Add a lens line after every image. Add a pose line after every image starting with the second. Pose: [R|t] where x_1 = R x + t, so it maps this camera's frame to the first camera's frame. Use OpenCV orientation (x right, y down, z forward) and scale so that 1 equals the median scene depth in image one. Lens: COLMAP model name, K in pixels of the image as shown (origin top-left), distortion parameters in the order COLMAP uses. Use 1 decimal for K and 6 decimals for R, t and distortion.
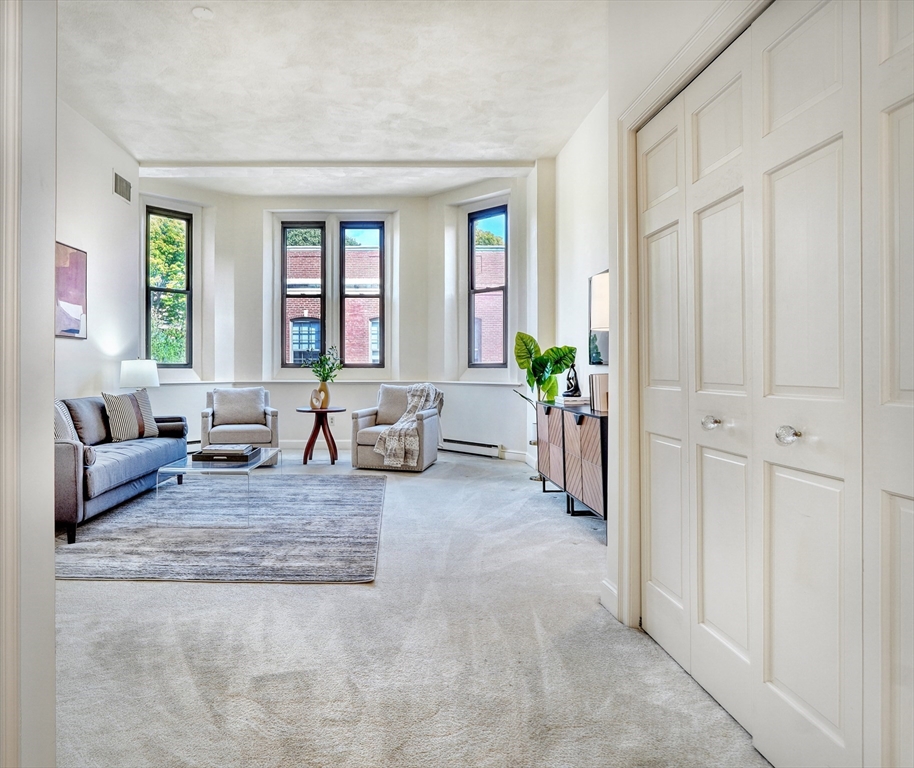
lens RADIAL K [[591.5, 0, 392.0], [0, 591.5, 369.2], [0, 0, 1]] dist [-0.020729, 0.000986]
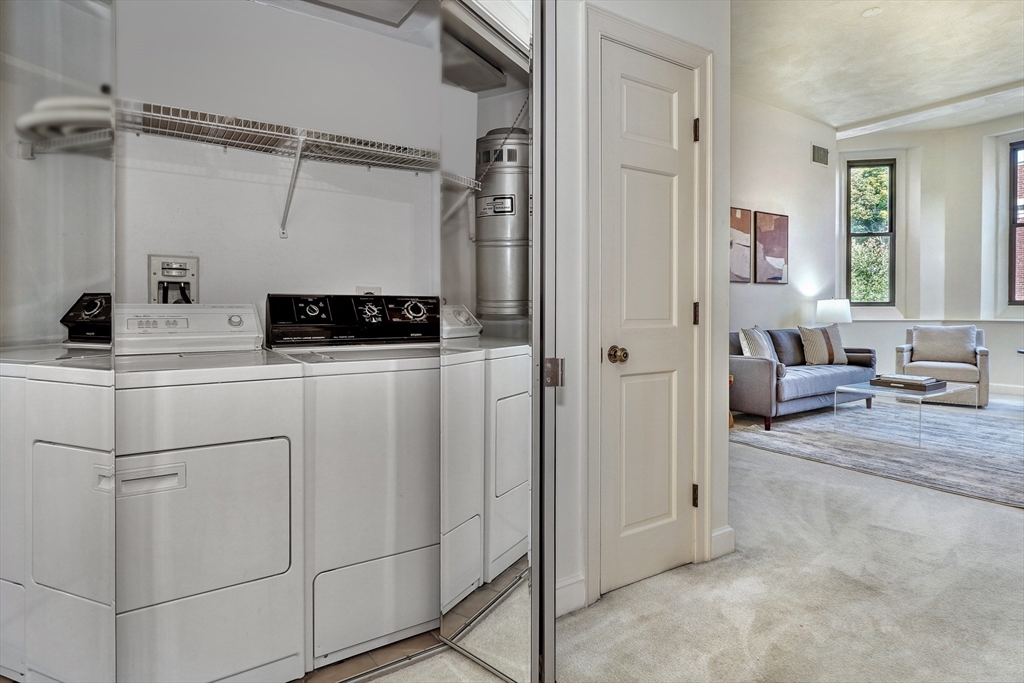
lens RADIAL K [[559.0, 0, 509.5], [0, 559.0, 315.9], [0, 0, 1]] dist [0.000975, 0.000938]
pose [[0.558796, 0.010134, -0.829244, 0.132257], [0.002453, 0.999901, 0.013873, -0.000081], [0.829302, -0.009786, 0.558715, -0.158902]]
